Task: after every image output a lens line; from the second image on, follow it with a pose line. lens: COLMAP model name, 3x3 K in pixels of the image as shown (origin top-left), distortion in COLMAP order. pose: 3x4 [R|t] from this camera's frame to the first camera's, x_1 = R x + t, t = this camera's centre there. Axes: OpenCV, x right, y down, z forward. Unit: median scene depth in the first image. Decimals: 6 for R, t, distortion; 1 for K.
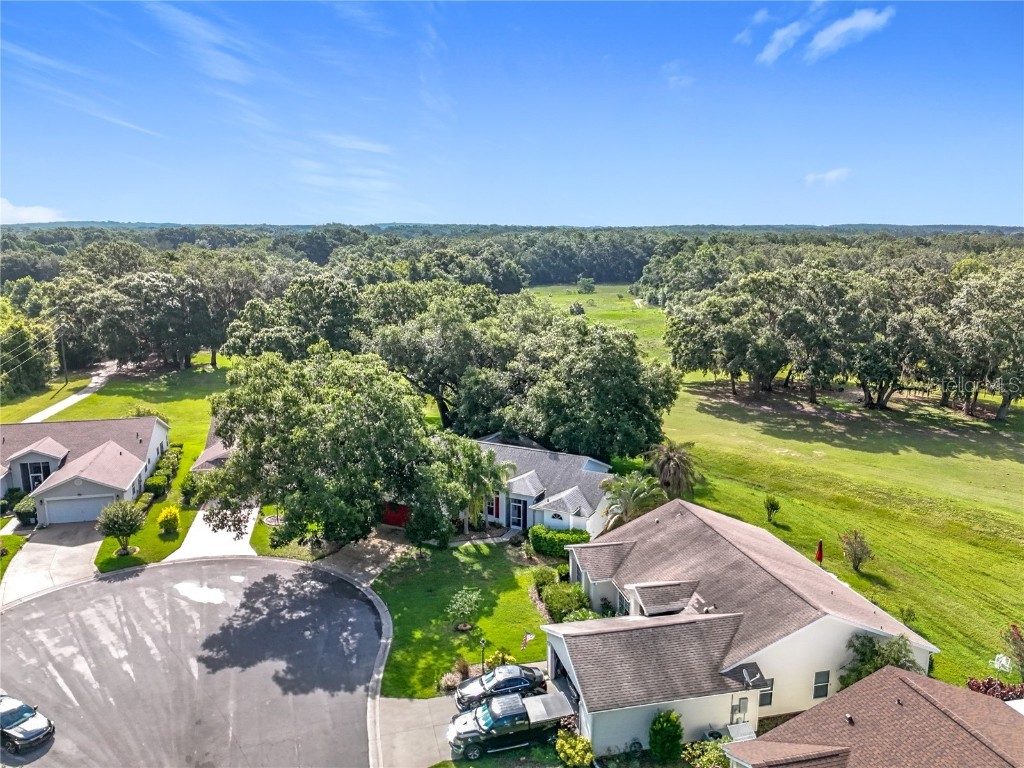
lens RADIAL K [[789.7, 0, 512.0], [0, 789.7, 384.0], [0, 0, 1]] dist [0.001021, -0.002254]
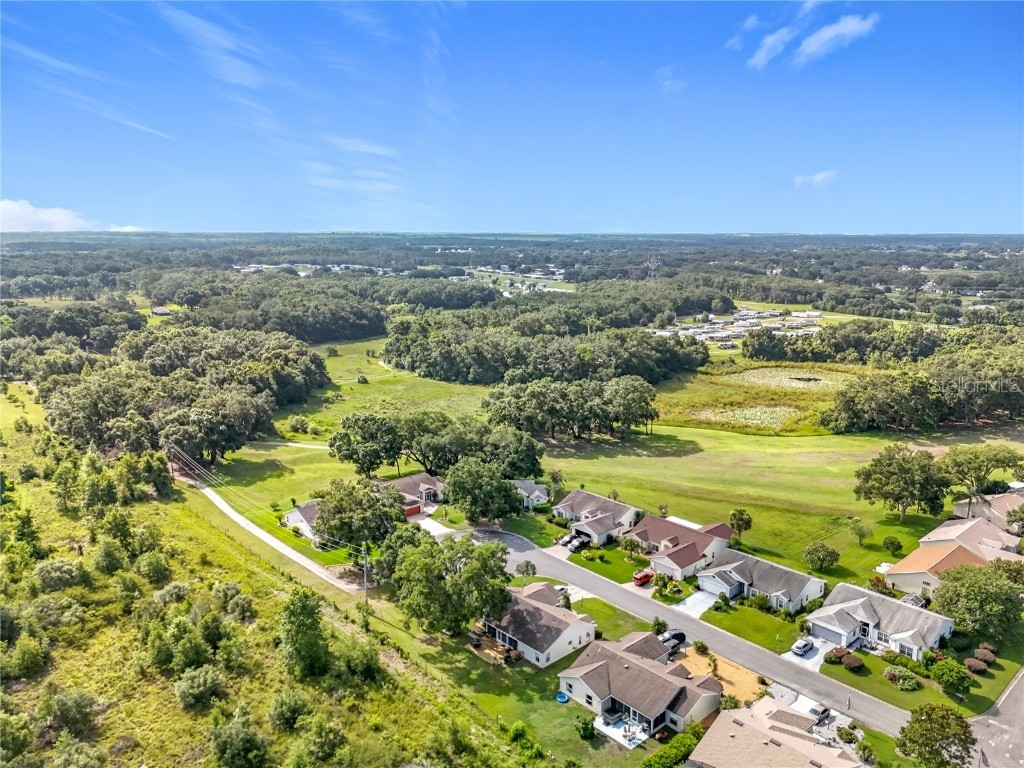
lens RADIAL K [[732.6, 0, 512.0], [0, 732.6, 384.0], [0, 0, 1]] dist [0.057909, -0.004314]
pose [[0.870757, -0.095963, 0.482259, -1.428324], [0.093805, 0.995178, 0.028655, -0.400365], [-0.482683, 0.020287, 0.875560, -1.578045]]
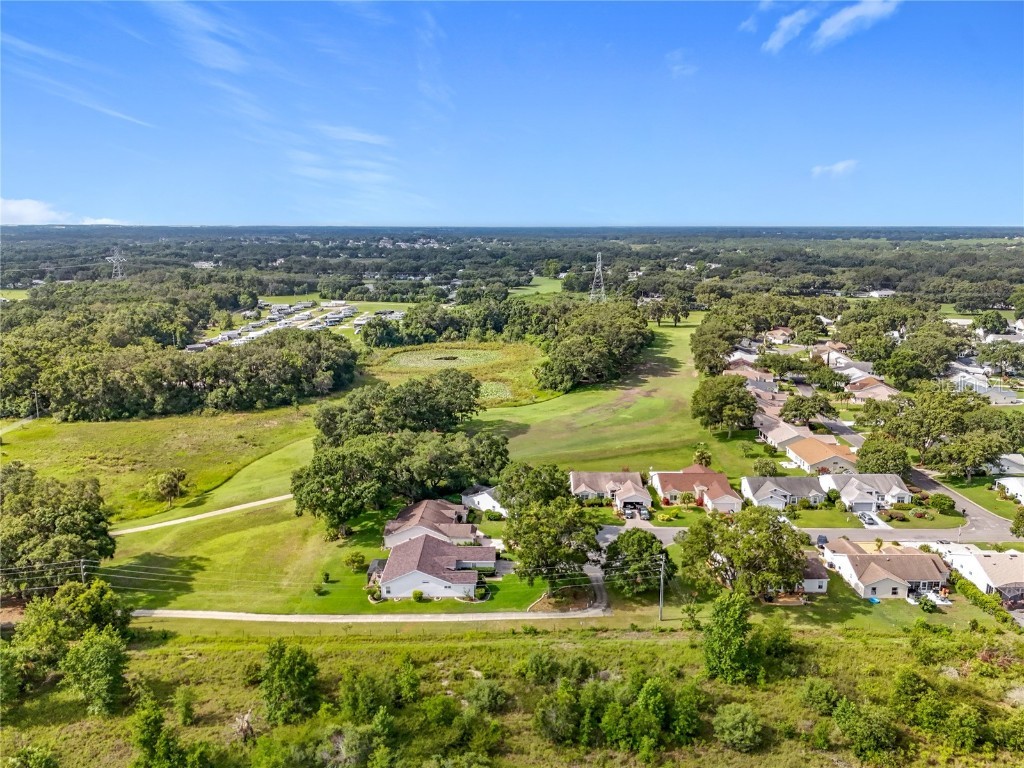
lens RADIAL K [[732.6, 0, 512.0], [0, 732.6, 384.0], [0, 0, 1]] dist [0.057909, -0.004314]
pose [[0.231464, -0.203278, 0.951369, -2.794284], [0.190139, 0.968519, 0.160682, -0.790095], [-0.954081, 0.143700, 0.262829, 0.273786]]
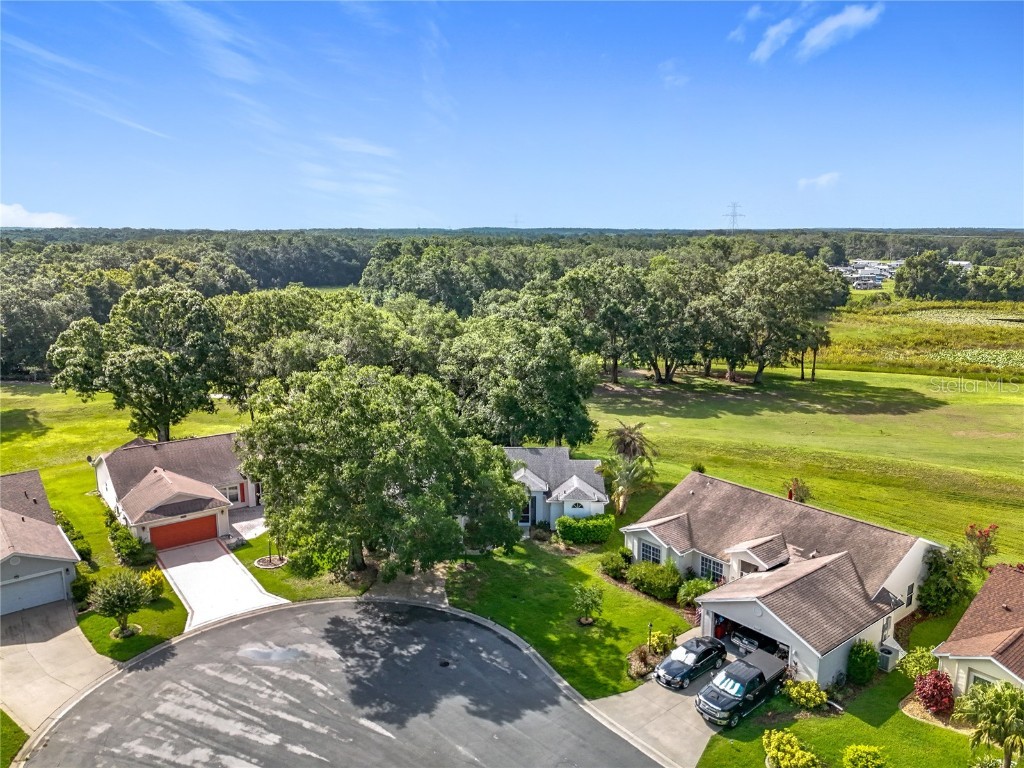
lens RADIAL K [[773.1, 0, 513.7], [0, 773.1, 365.5], [0, 0, 1]] dist [0.009186, 0.002228]
pose [[0.900518, -0.079755, 0.427442, -0.442837], [0.089386, 0.995994, -0.002476, -0.023570], [-0.425532, 0.040437, 0.904039, 0.093031]]
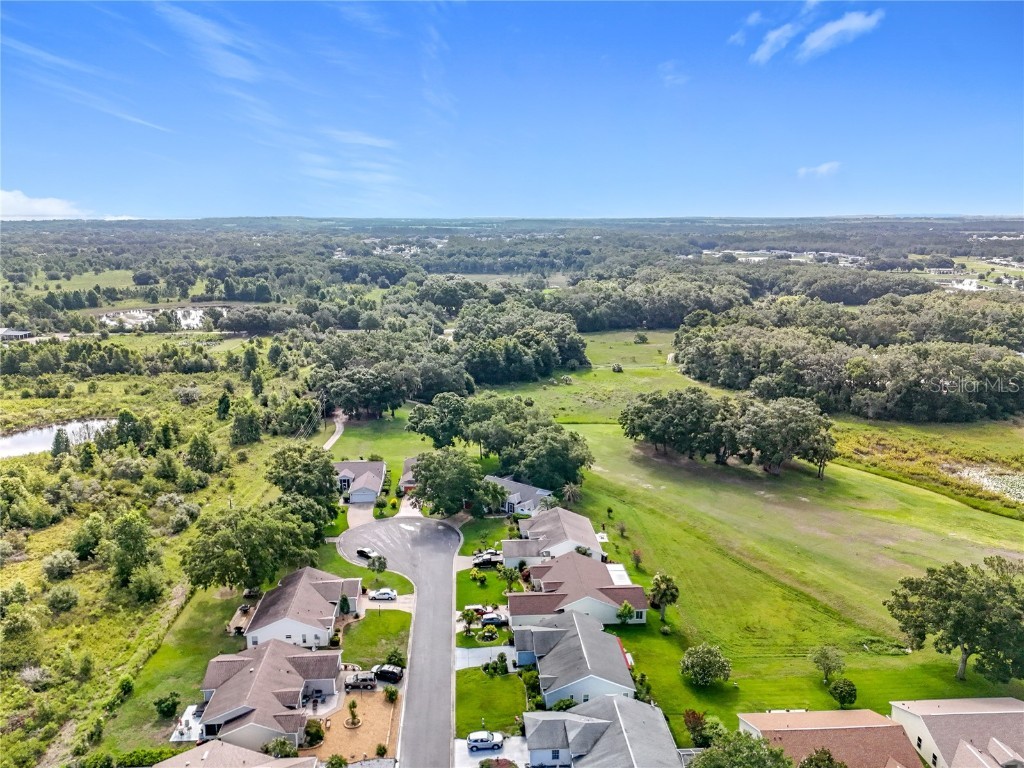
lens RADIAL K [[732.6, 0, 512.0], [0, 732.6, 384.0], [0, 0, 1]] dist [0.057909, -0.004314]
pose [[0.987476, 0.033841, -0.154099, 0.422834], [-0.031421, 0.999342, 0.018113, -0.348651], [0.154611, -0.013044, 0.987889, -1.699346]]
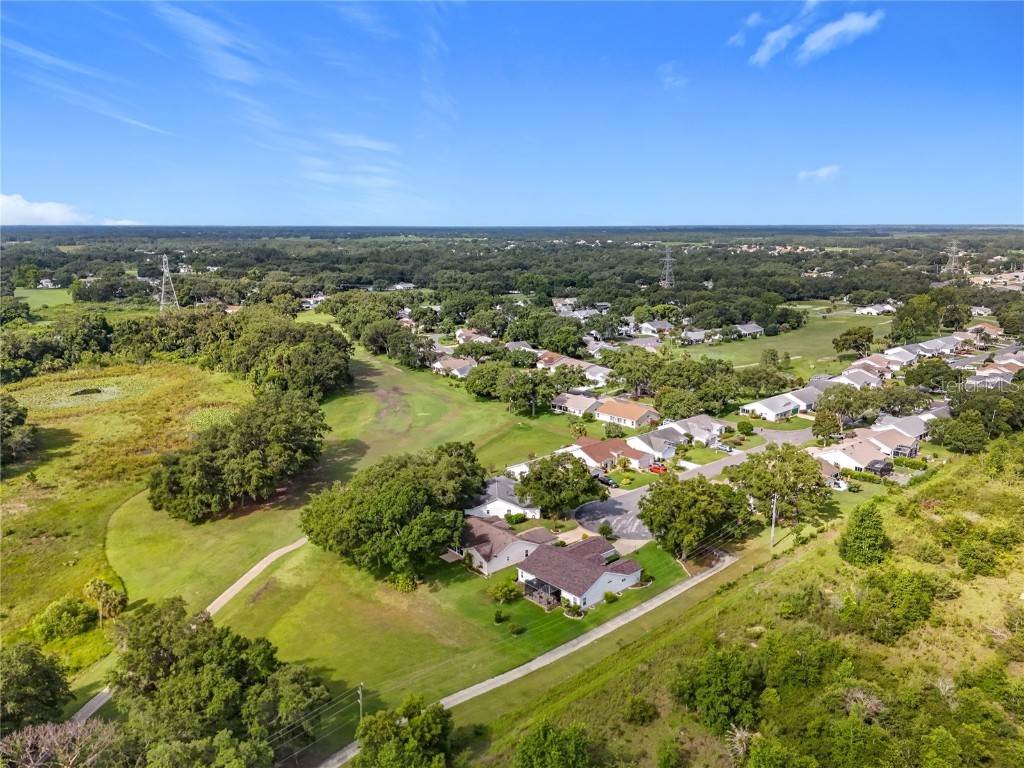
lens RADIAL K [[761.0, 0, 510.8], [0, 761.0, 352.3], [0, 0, 1]] dist [-0.000459, -0.004054]
pose [[-0.479392, -0.144153, 0.865681, -2.581416], [0.170294, 0.952388, 0.252896, -1.183108], [-0.860920, 0.268657, -0.432019, 2.270706]]
